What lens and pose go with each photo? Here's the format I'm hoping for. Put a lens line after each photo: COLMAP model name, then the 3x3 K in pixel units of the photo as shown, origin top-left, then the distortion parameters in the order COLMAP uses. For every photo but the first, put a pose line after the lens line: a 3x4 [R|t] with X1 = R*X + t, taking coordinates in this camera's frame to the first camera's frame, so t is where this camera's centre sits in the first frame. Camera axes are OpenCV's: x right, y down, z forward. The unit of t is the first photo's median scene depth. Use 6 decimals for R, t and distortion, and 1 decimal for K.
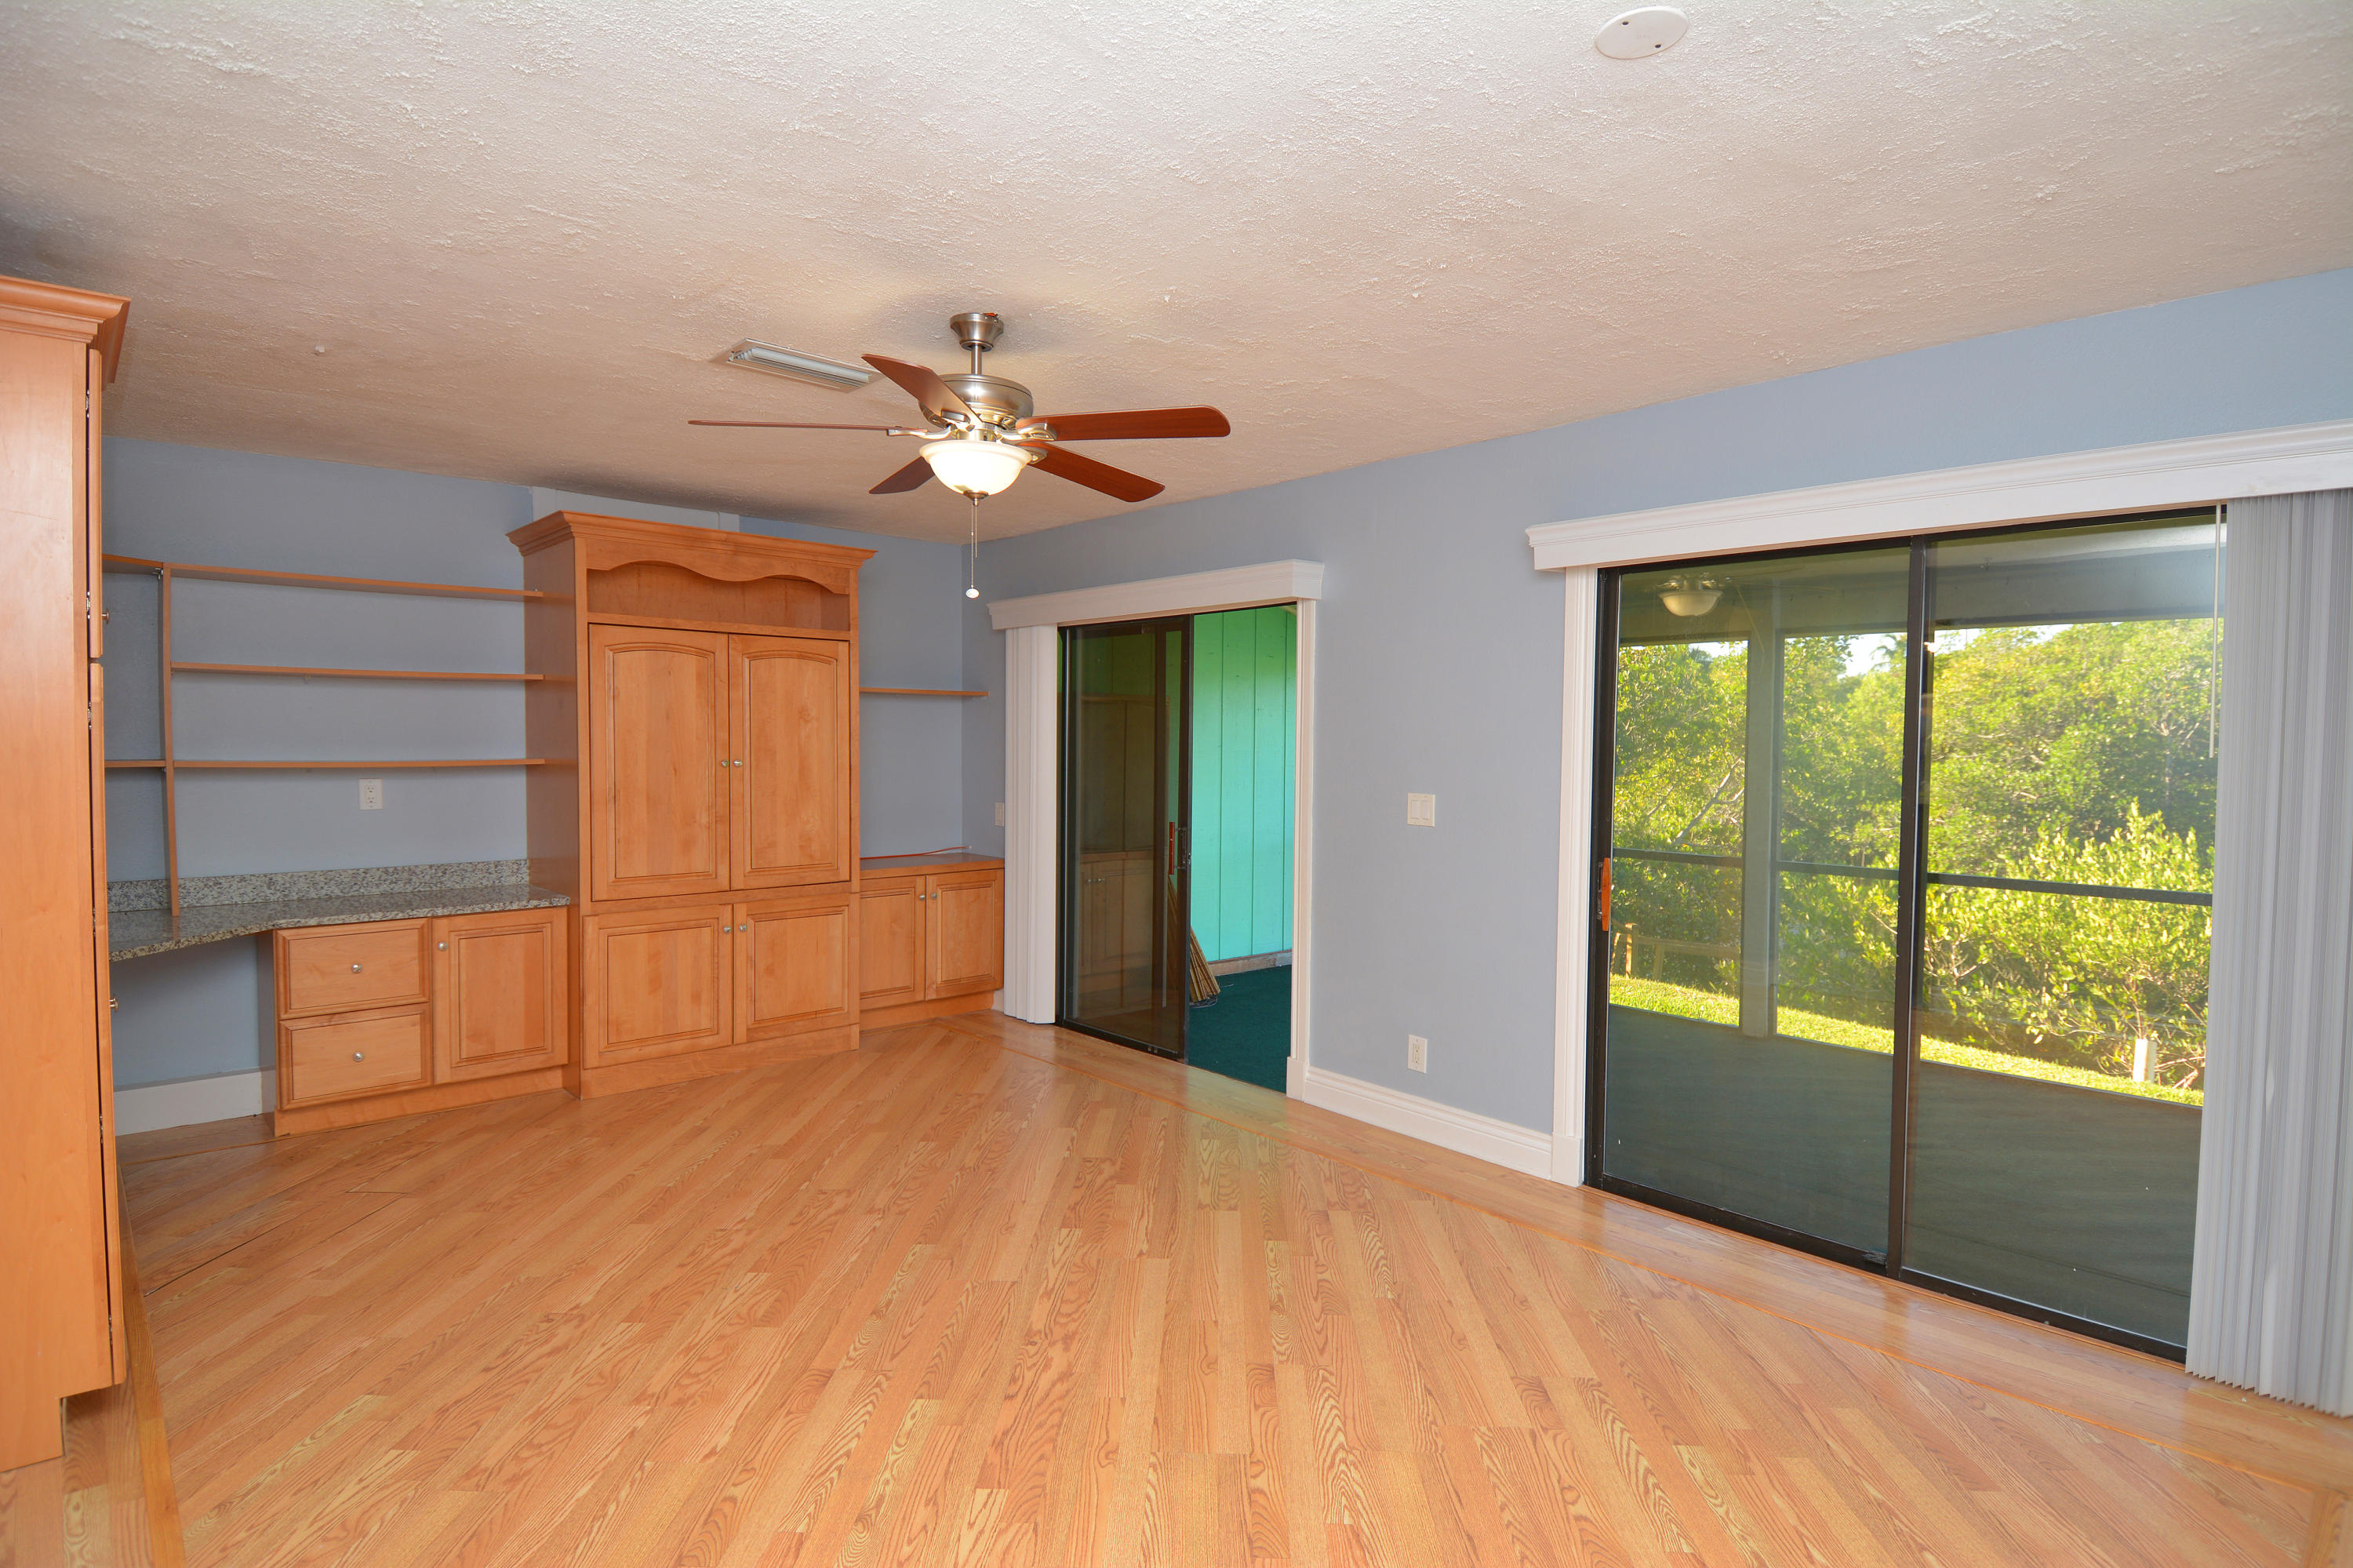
lens RADIAL K [[1215.3, 0, 1179.8], [0, 1215.3, 763.2], [0, 0, 1]] dist [0.025268, -0.037664]
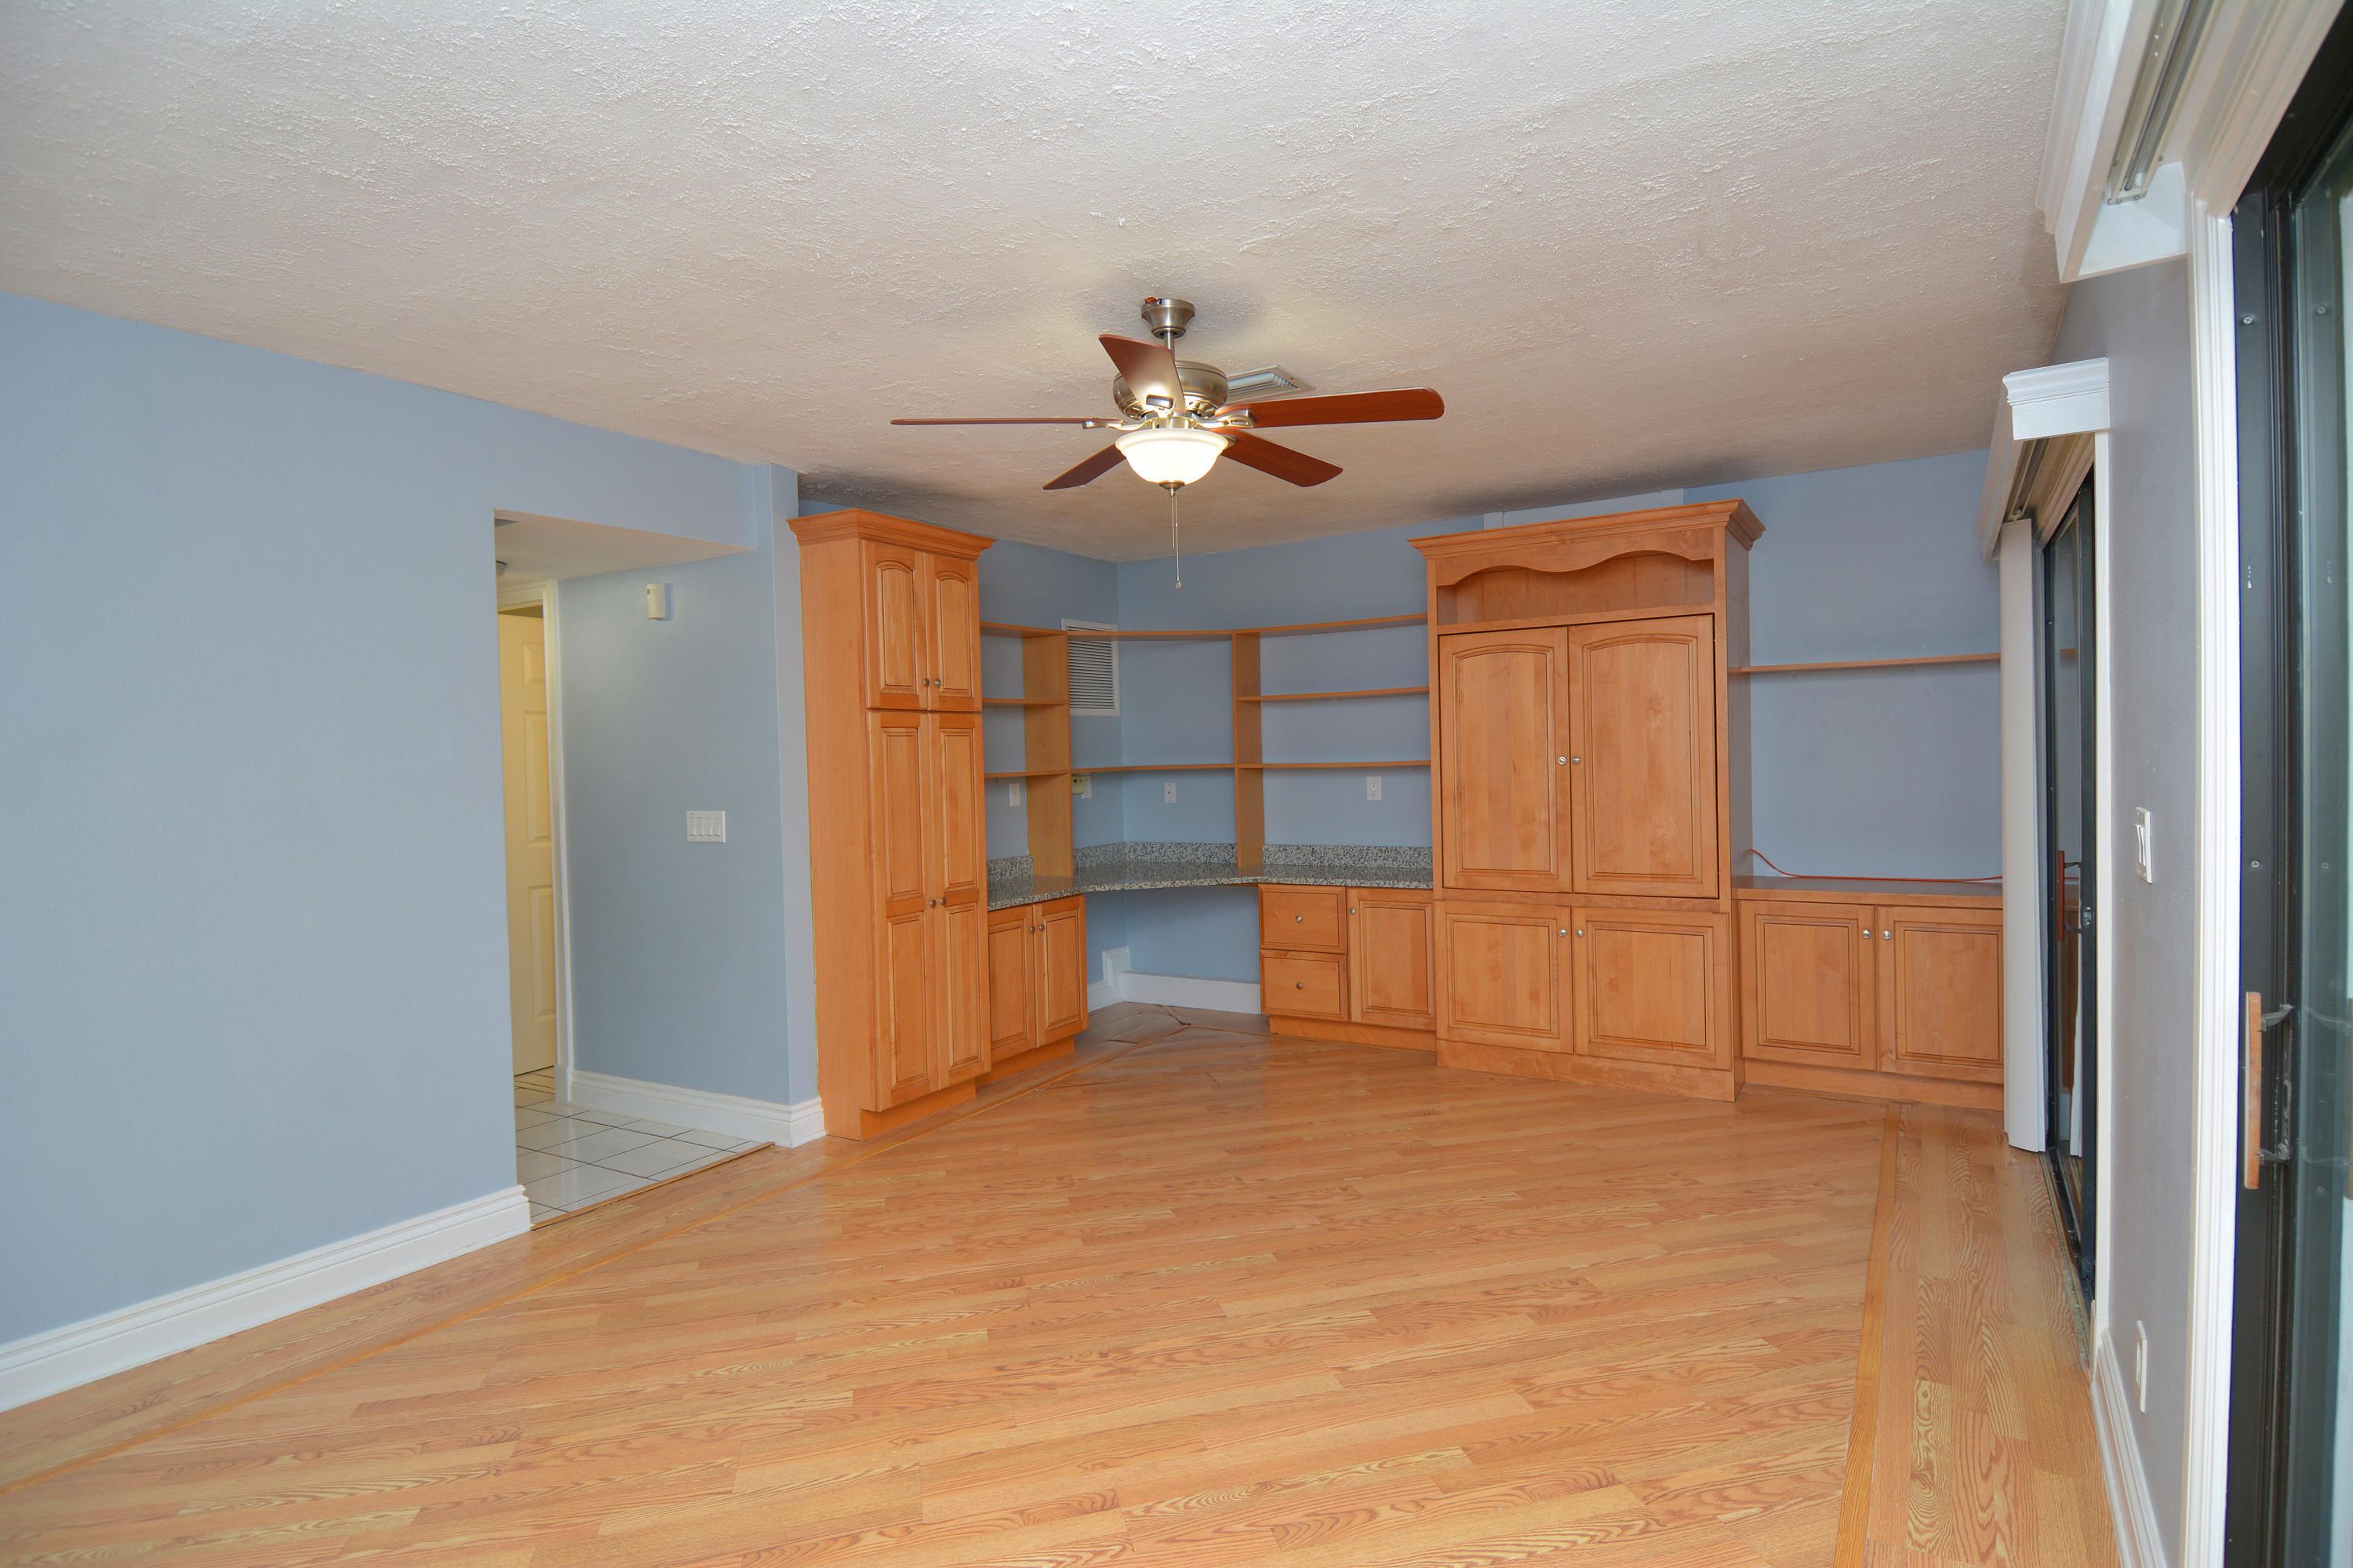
lens RADIAL K [[1215.3, 0, 1220.4], [0, 1215.3, 780.6], [0, 0, 1]] dist [0.025268, -0.037664]
pose [[0.281087, 0.008202, -0.959647, 0.565382], [0.008549, 0.999902, 0.011050, 0.003113], [0.959644, -0.011310, 0.280989, 0.551699]]
